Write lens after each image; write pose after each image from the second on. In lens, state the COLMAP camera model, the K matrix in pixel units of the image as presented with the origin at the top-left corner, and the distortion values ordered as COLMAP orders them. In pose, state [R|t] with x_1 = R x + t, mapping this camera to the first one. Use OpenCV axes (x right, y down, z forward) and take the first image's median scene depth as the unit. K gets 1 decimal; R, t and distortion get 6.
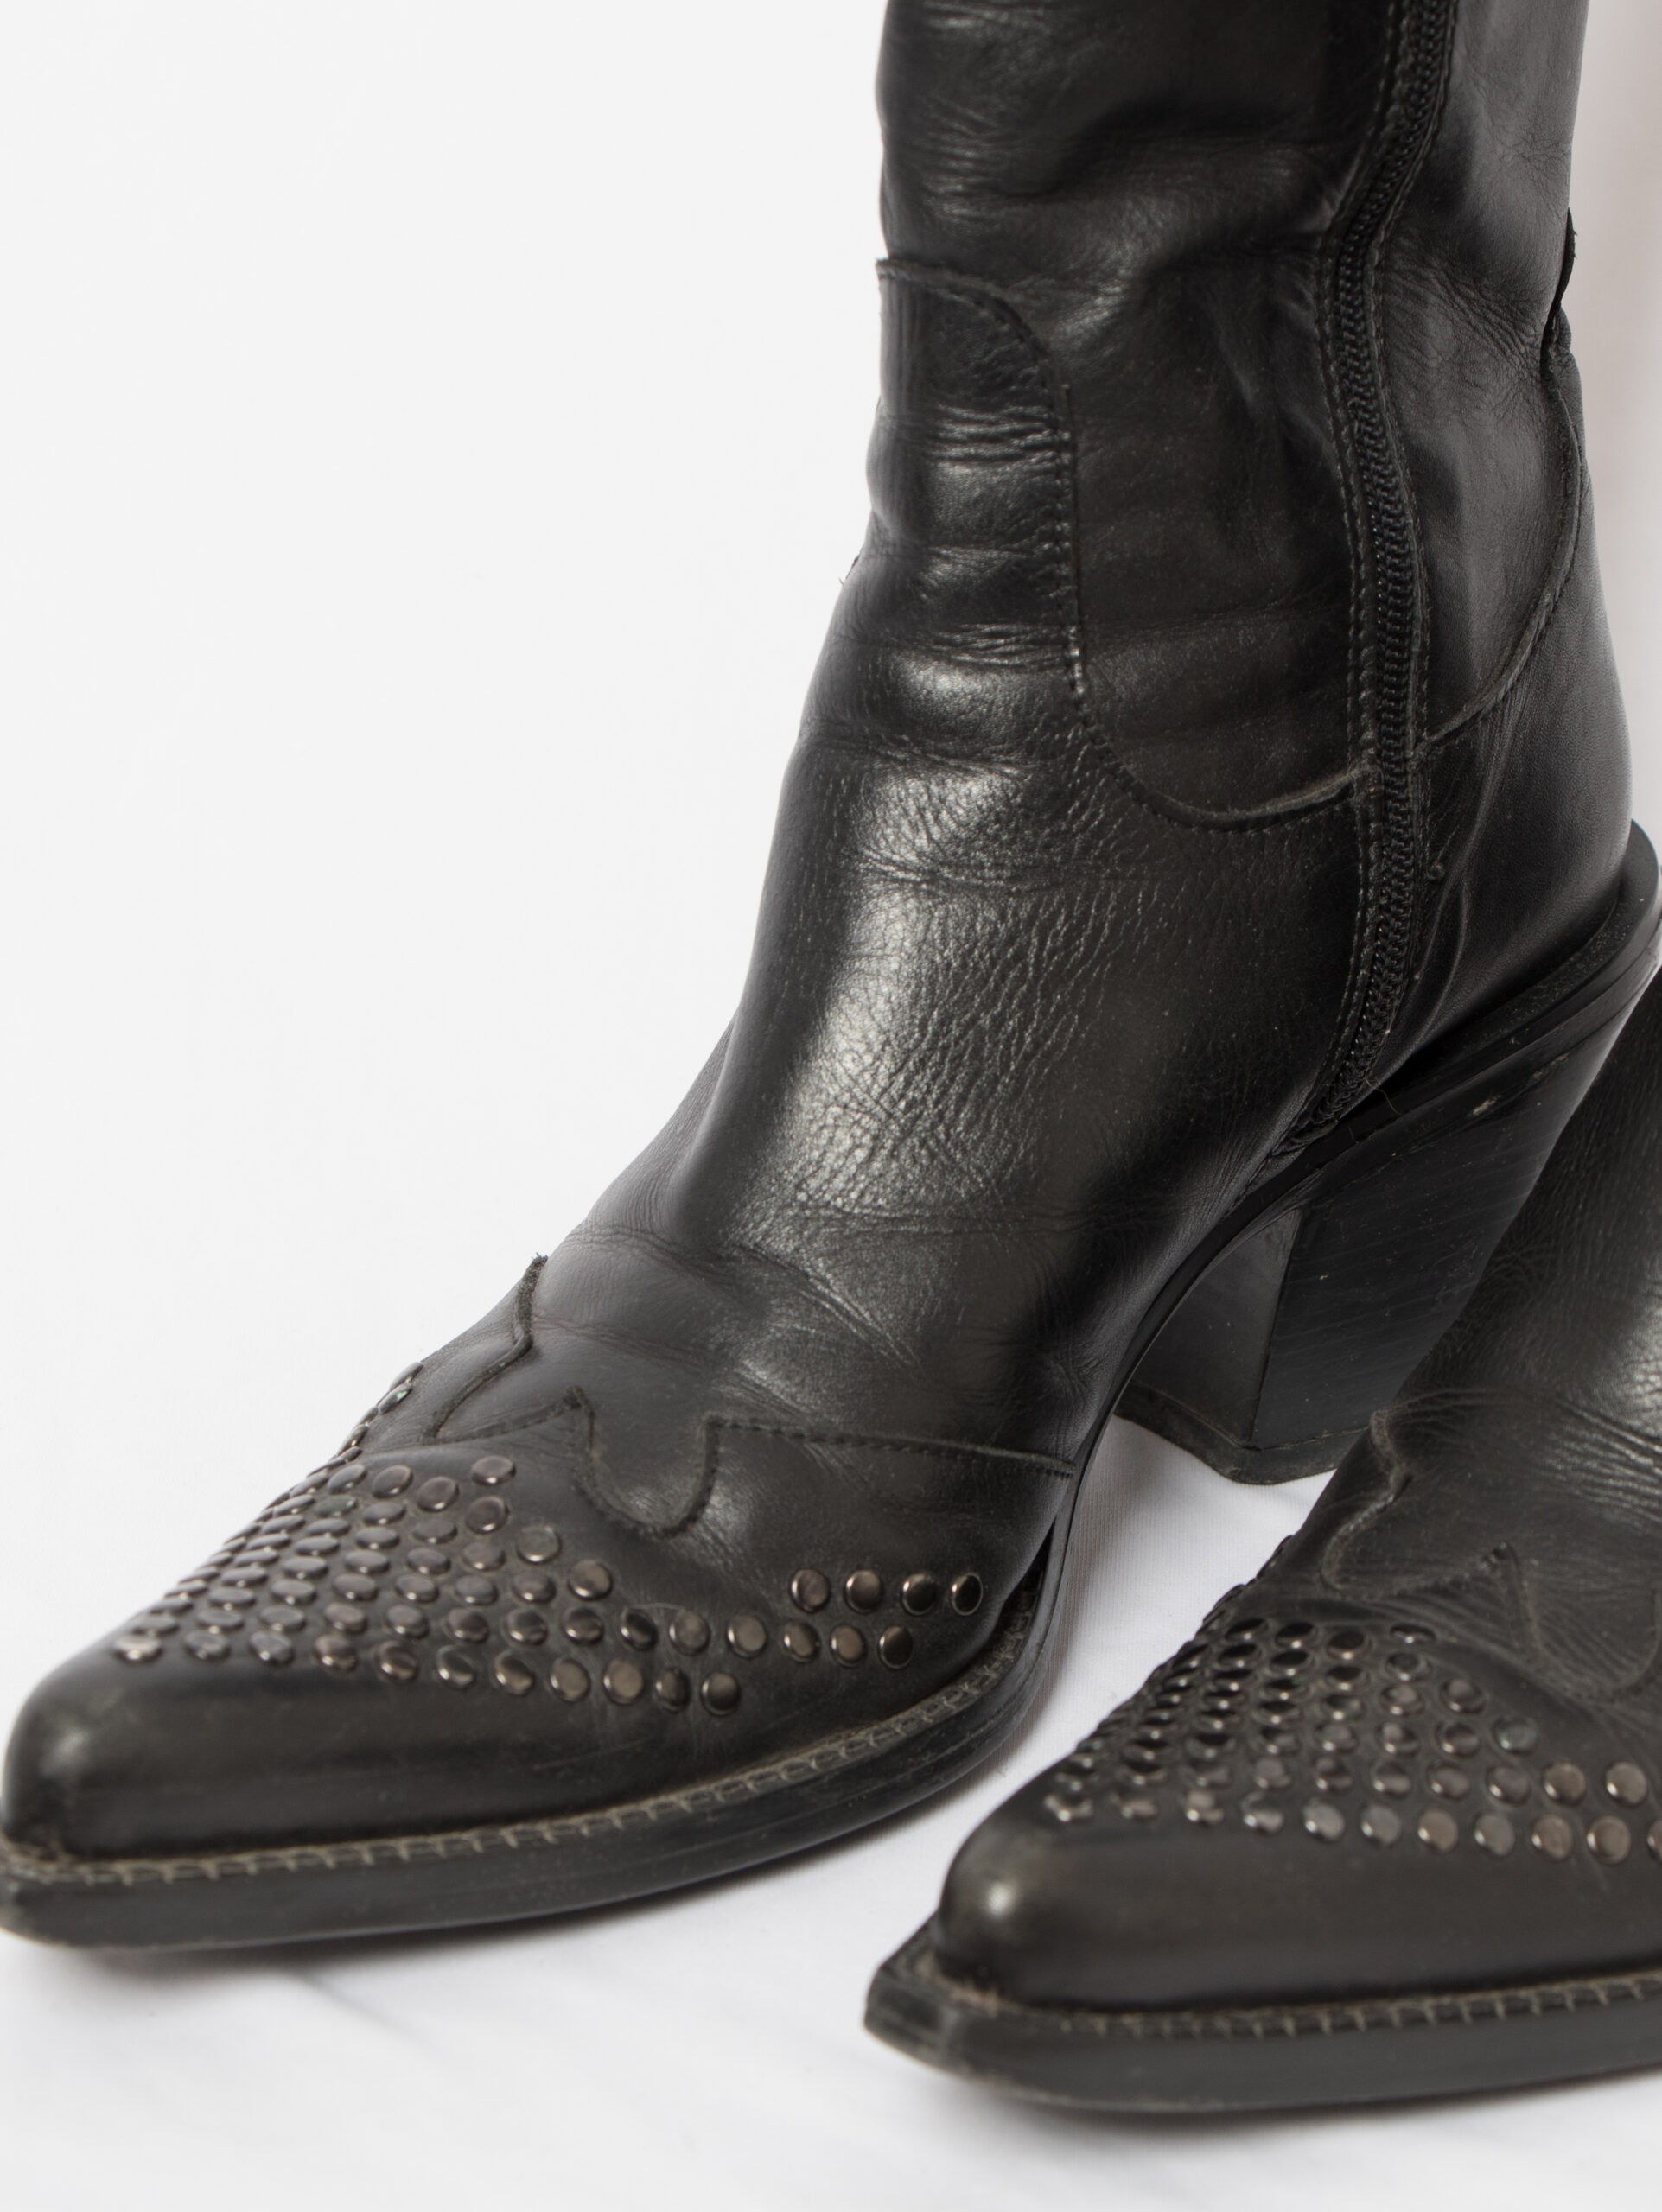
lens RADIAL K [[6003.4, 0, 831.0], [0, 6003.4, 1106.0], [0, 0, 1]] dist [0.045691, 0.353099]
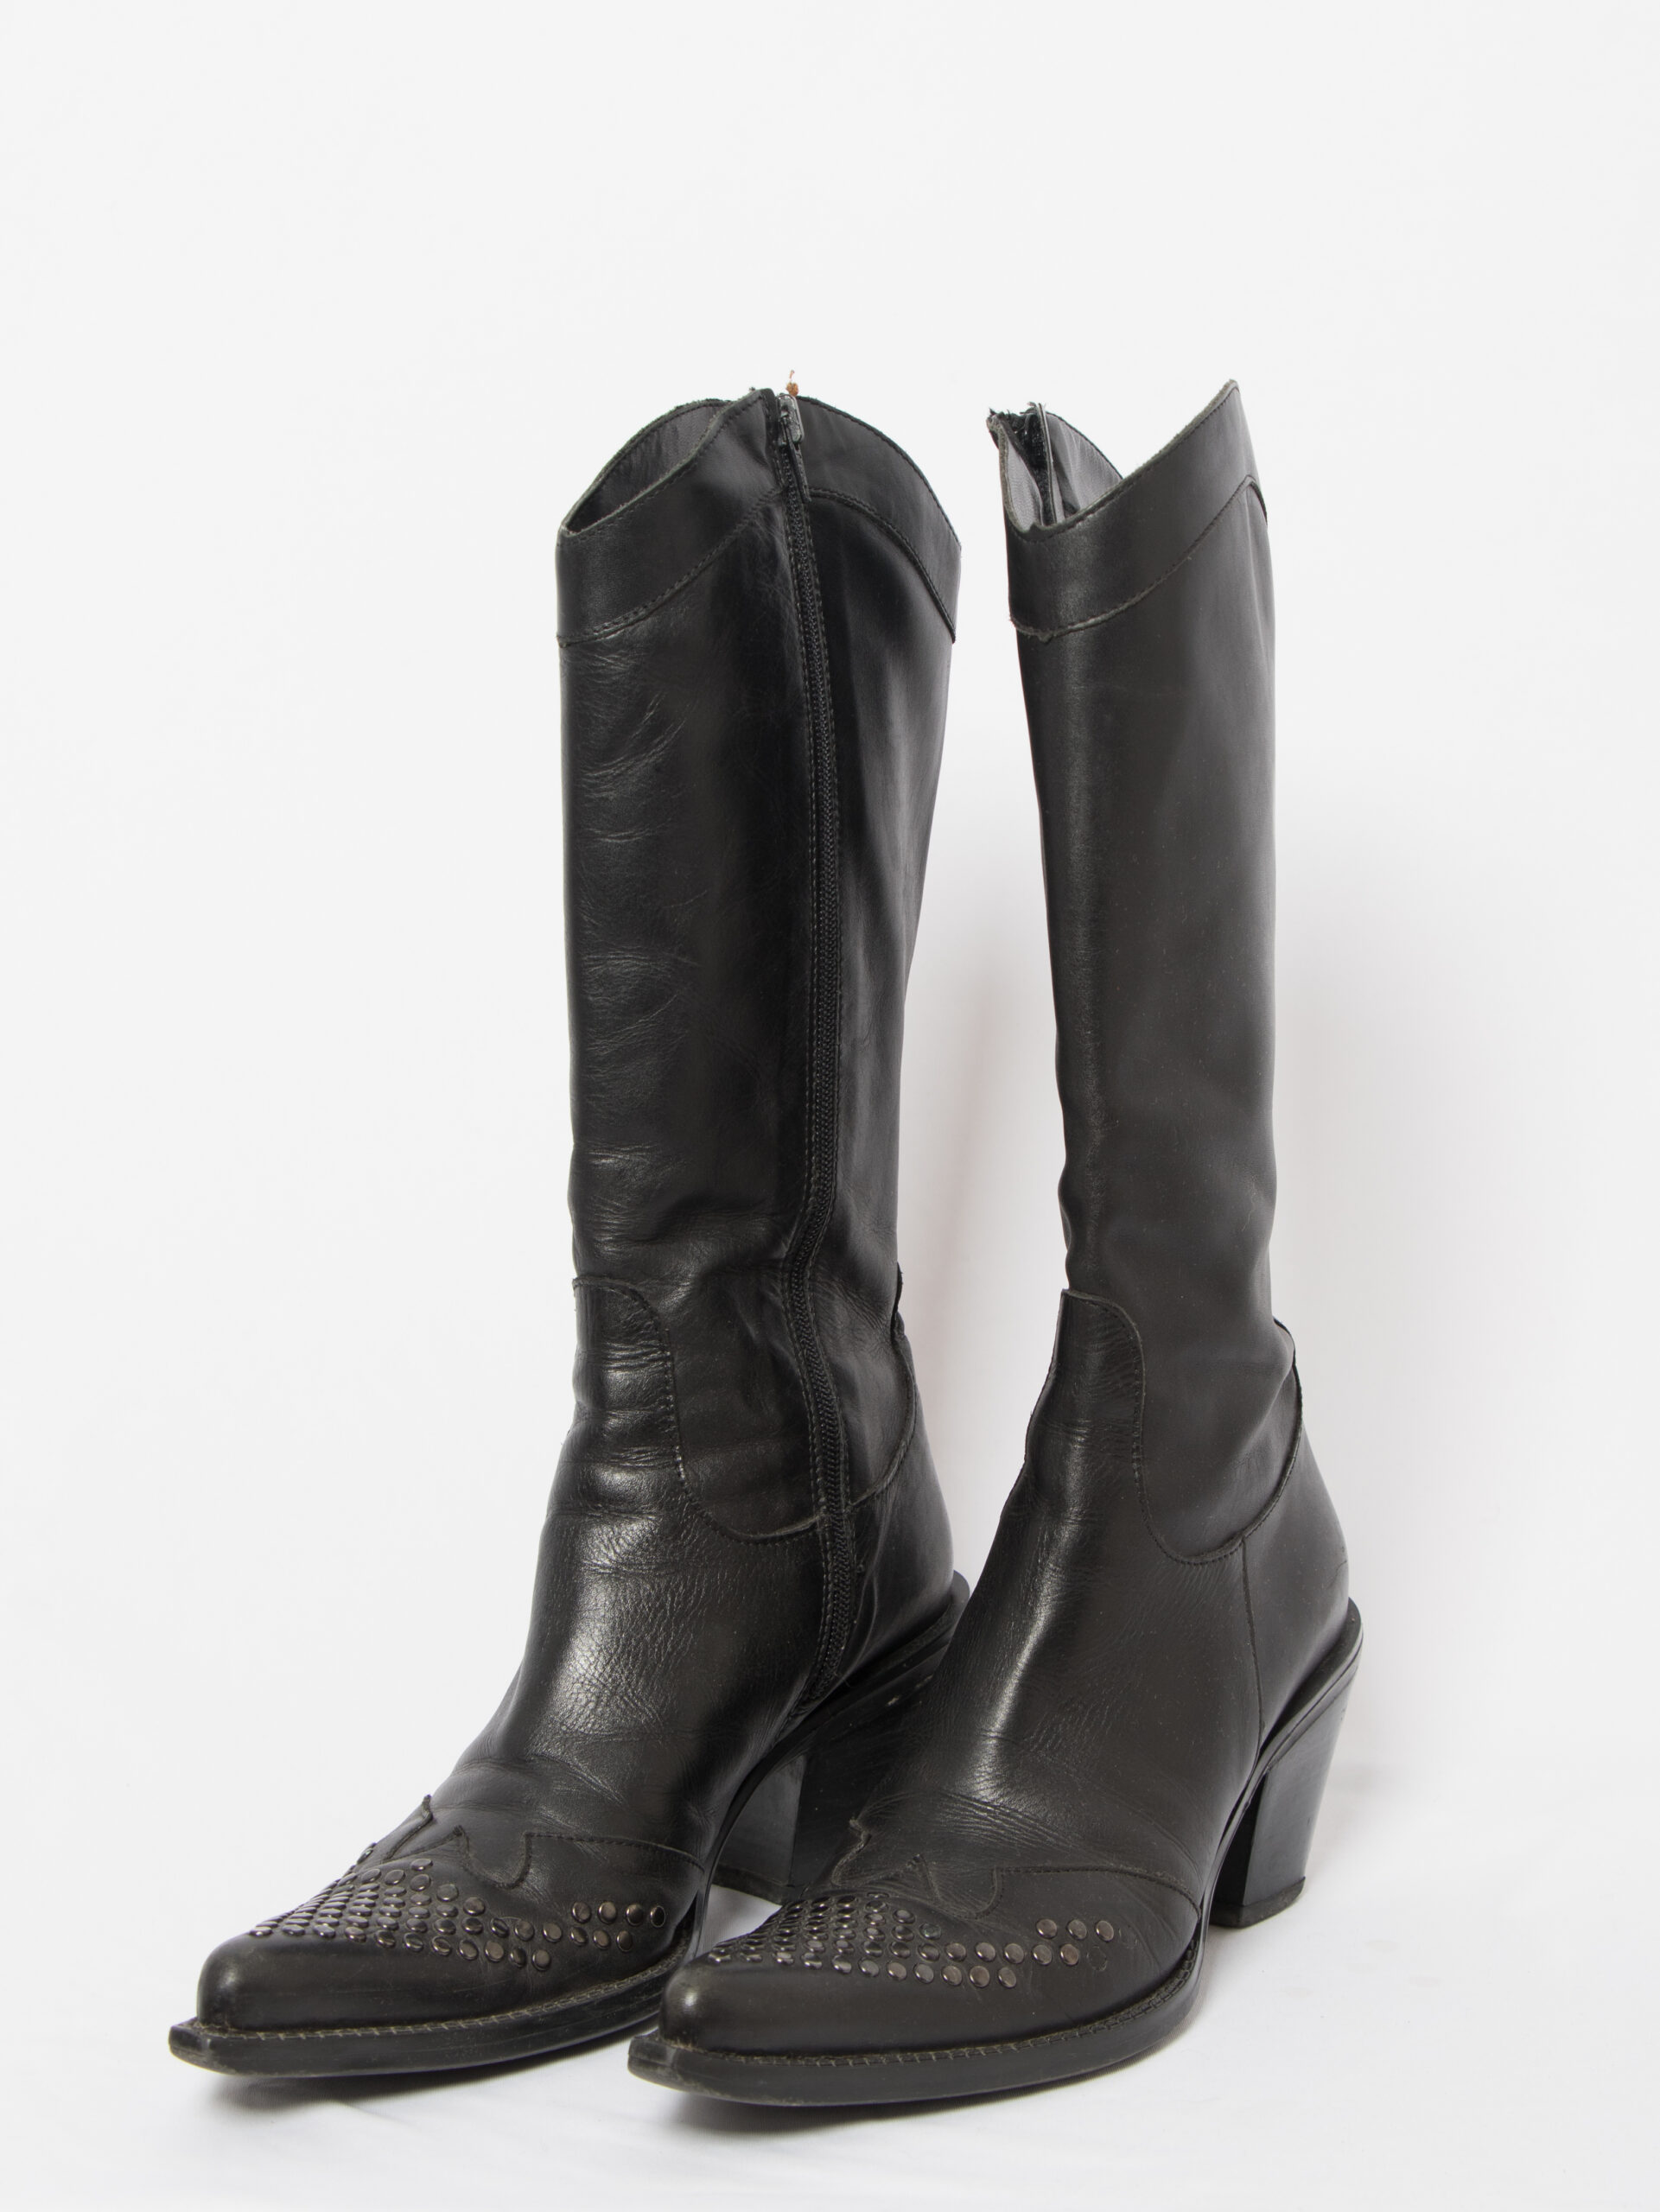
lens RADIAL K [[3517.3, 0, 830.0], [0, 3517.3, 1106.0], [0, 0, 1]] dist [-0.014933, -0.119152]
pose [[0.993108, -0.052526, 0.104773, -0.028812], [0.077287, 0.965536, -0.248528, 0.113850], [-0.088108, 0.254913, 0.962942, -0.207638]]
